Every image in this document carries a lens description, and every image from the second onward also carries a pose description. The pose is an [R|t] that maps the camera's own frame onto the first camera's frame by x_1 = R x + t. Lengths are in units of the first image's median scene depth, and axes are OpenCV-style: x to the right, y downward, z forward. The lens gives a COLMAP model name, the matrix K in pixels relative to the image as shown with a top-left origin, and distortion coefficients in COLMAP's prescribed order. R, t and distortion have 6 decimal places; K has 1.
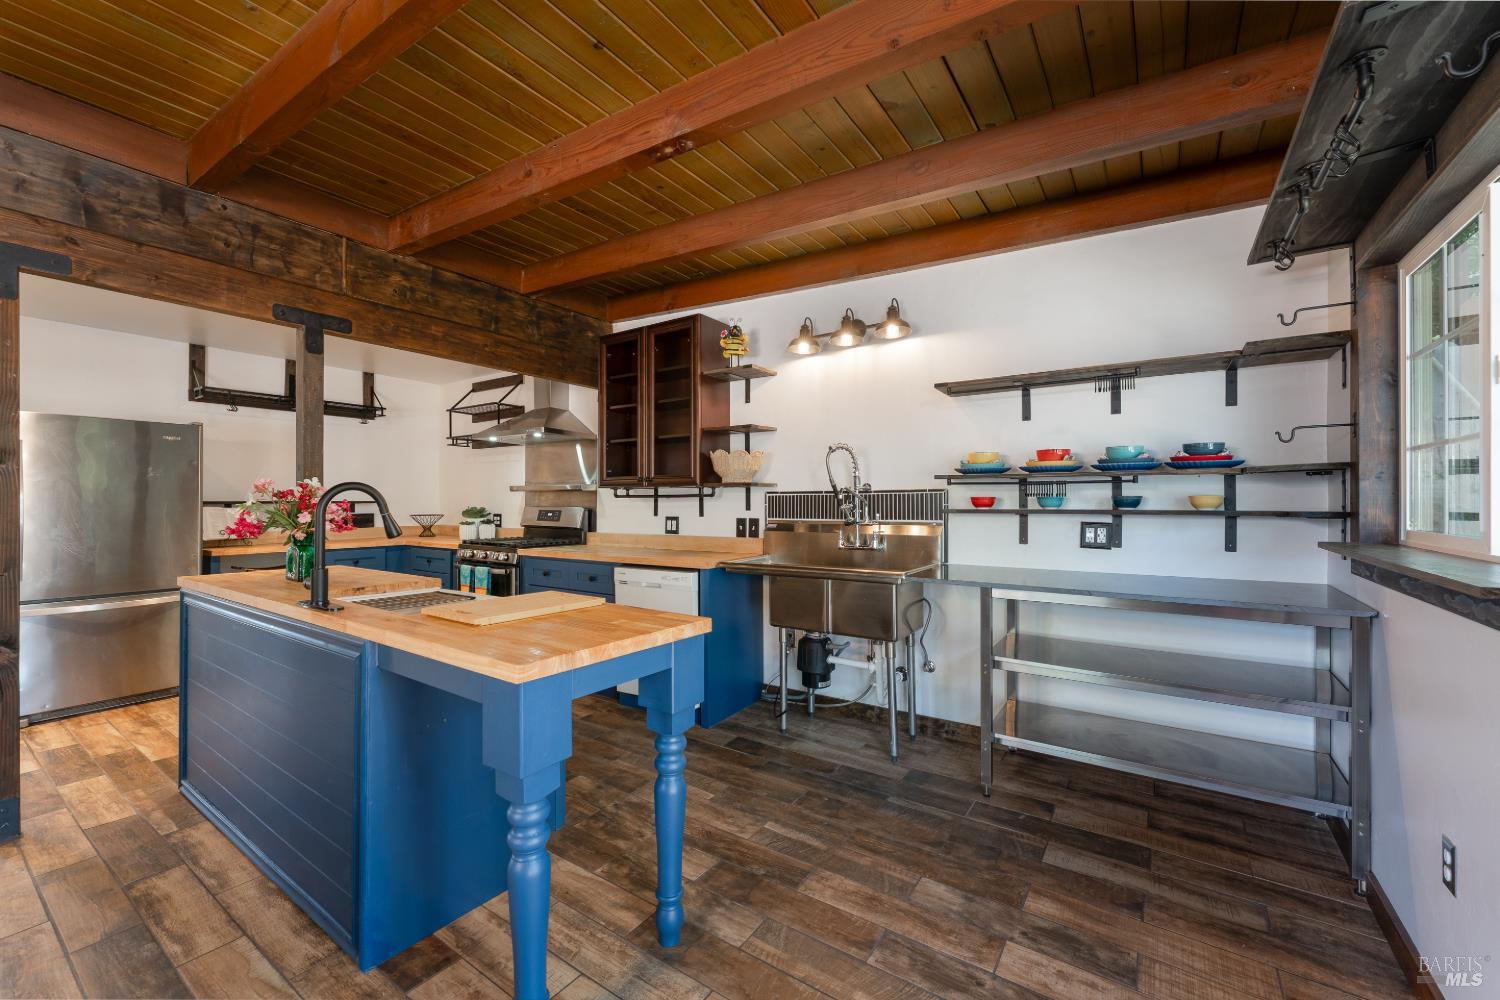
lens RADIAL K [[605.9, 0, 747.8], [0, 605.9, 500.4], [0, 0, 1]] dist [0.003075, -0.001202]
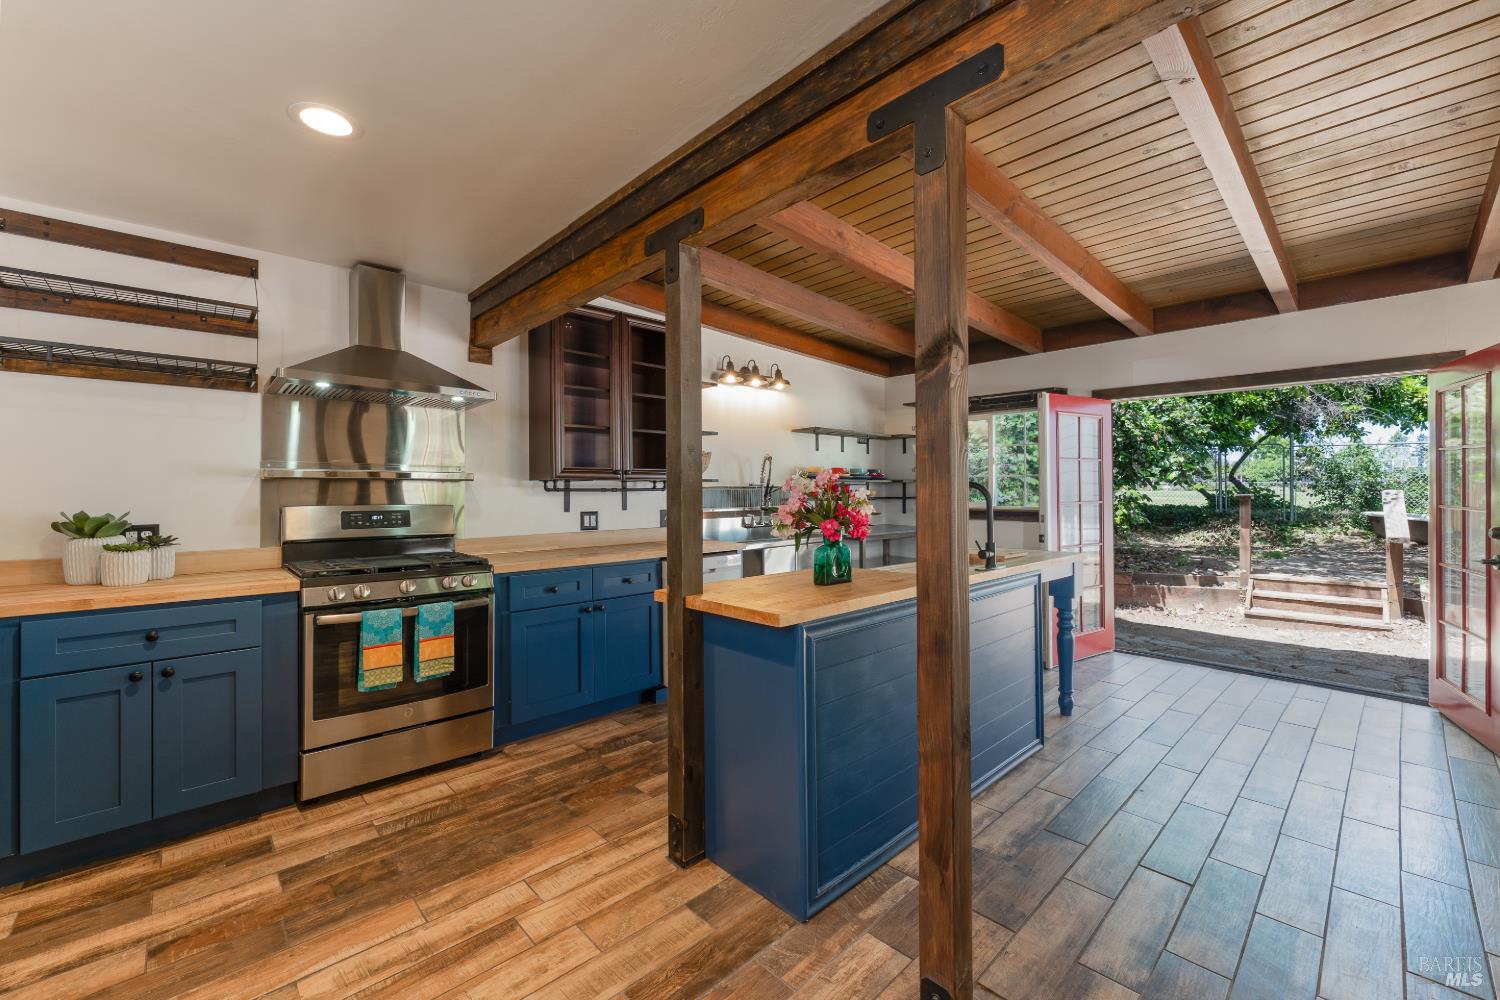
lens RADIAL K [[605.9, 0, 758.3], [0, 605.9, 487.9], [0, 0, 1]] dist [0.003075, -0.001202]
pose [[0.196120, 0.003912, 0.980572, -1.224626], [0.002716, 0.999986, -0.004532, -0.006228], [-0.980576, 0.003552, 0.196107, 0.693597]]
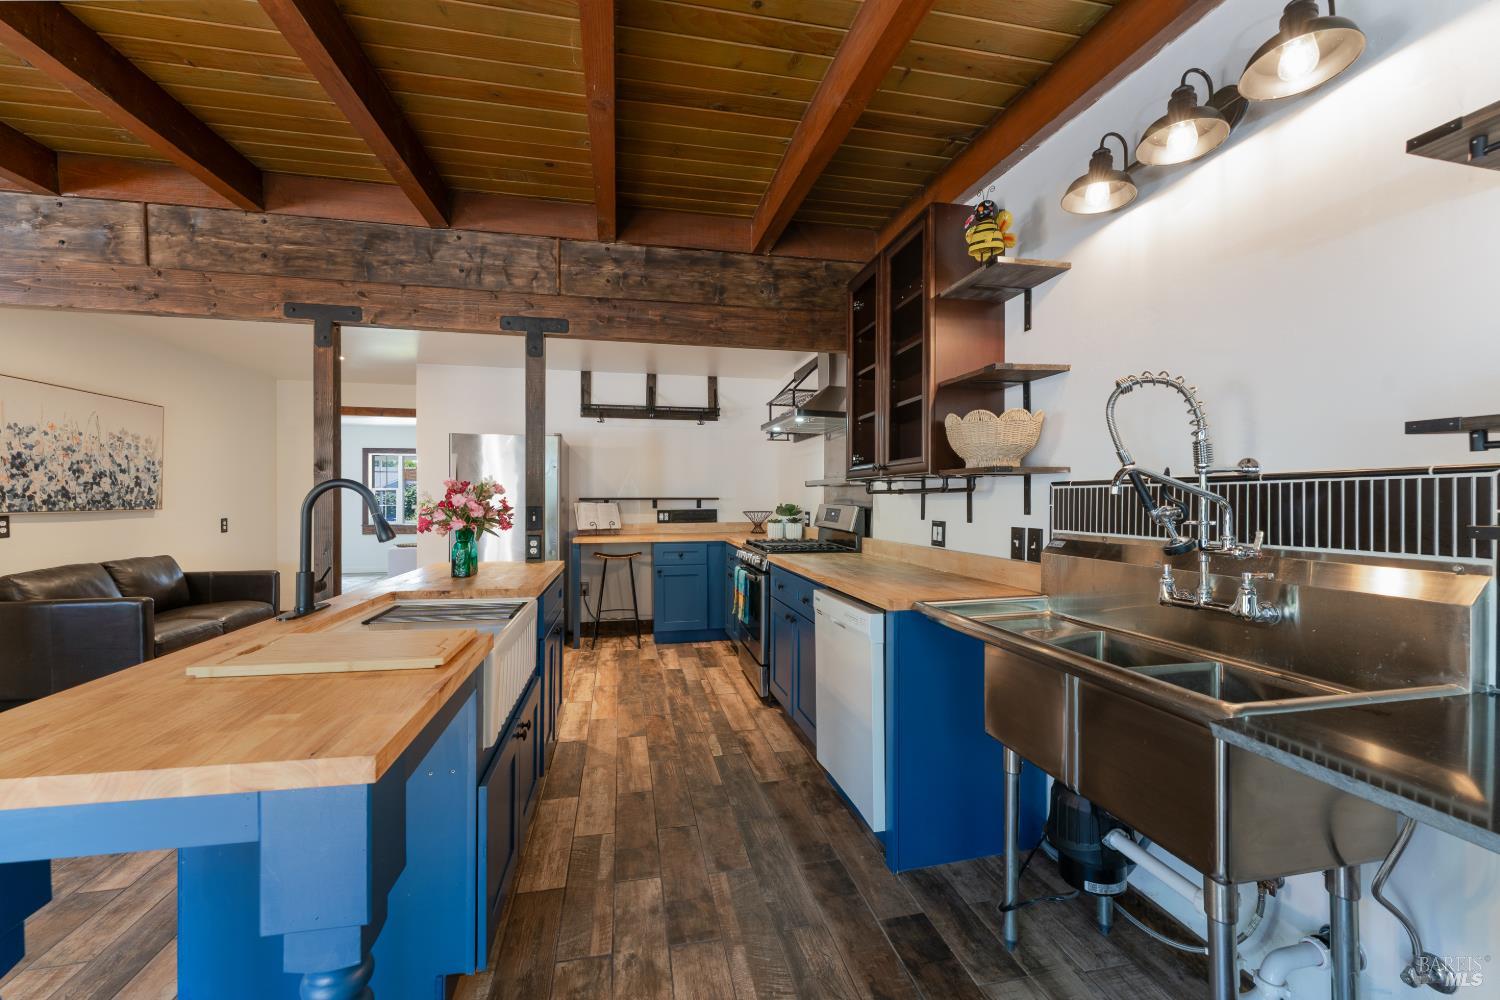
lens RADIAL K [[605.9, 0, 742.2], [0, 605.9, 500.6], [0, 0, 1]] dist [0.003075, -0.001202]
pose [[0.720383, 0.003333, -0.693568, 0.235037], [0.002566, 0.999969, 0.007471, -0.002288], [0.693572, -0.007161, 0.720352, 0.436621]]
